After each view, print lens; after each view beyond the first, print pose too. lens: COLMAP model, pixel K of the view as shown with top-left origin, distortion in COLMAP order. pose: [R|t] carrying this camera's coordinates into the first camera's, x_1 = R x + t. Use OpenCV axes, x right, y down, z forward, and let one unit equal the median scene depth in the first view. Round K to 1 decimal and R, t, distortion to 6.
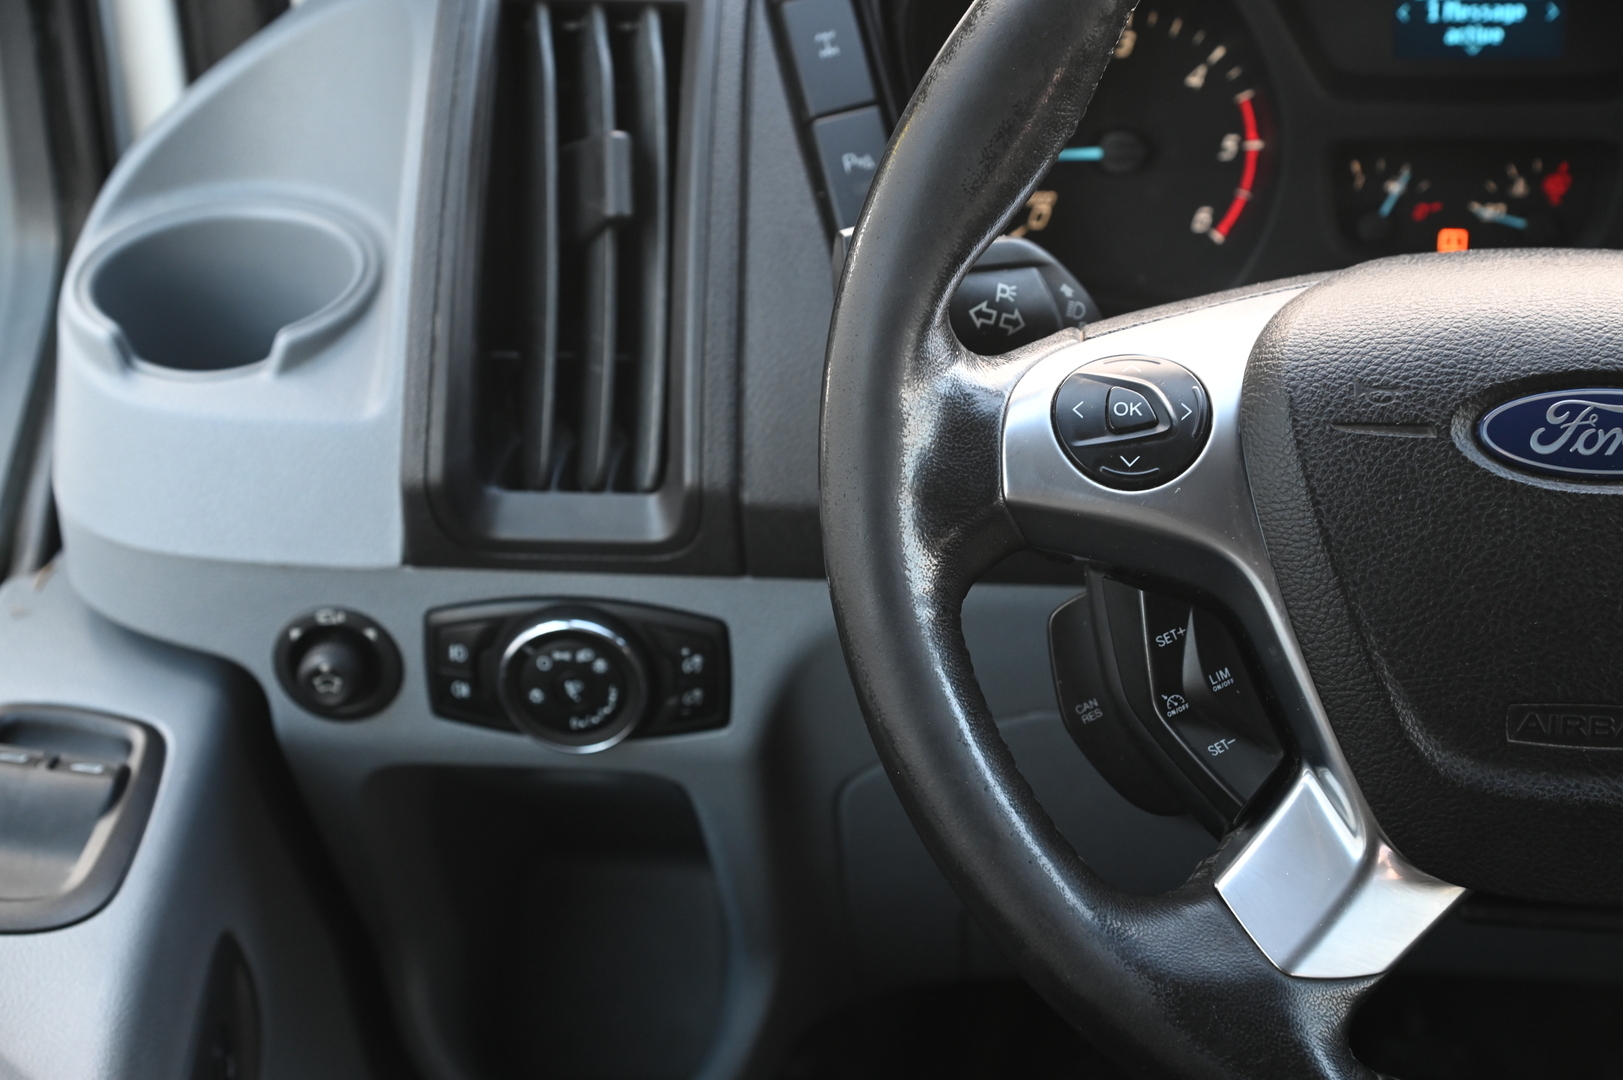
lens RADIAL K [[2975.0, 0, 811.5], [0, 2975.0, 540.0], [0, 0, 1]] dist [0.402629, -0.170348]
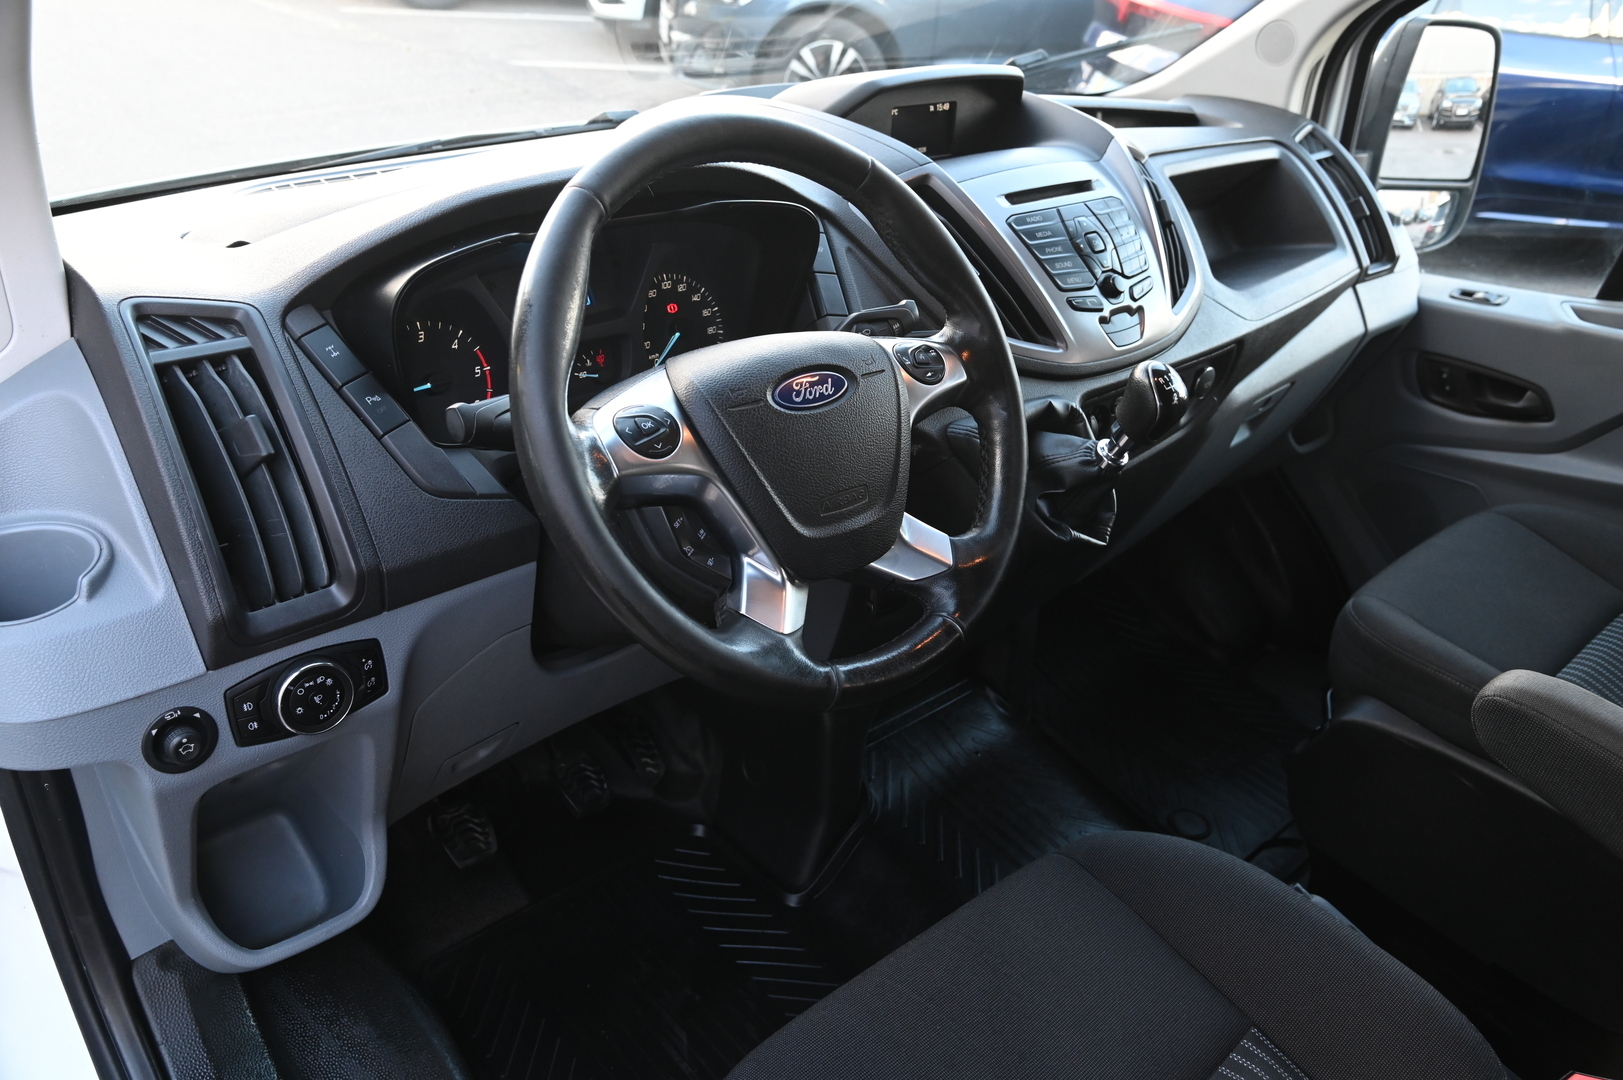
lens RADIAL K [[1261.1, 0, 811.5], [0, 1261.1, 540.0], [0, 0, 1]] dist [-0.097146, 0.121093]
pose [[0.693054, -0.301021, 0.655029, -0.354441], [0.342971, 0.936905, 0.067677, 0.008768], [-0.634072, 0.177752, 0.752567, 0.181747]]
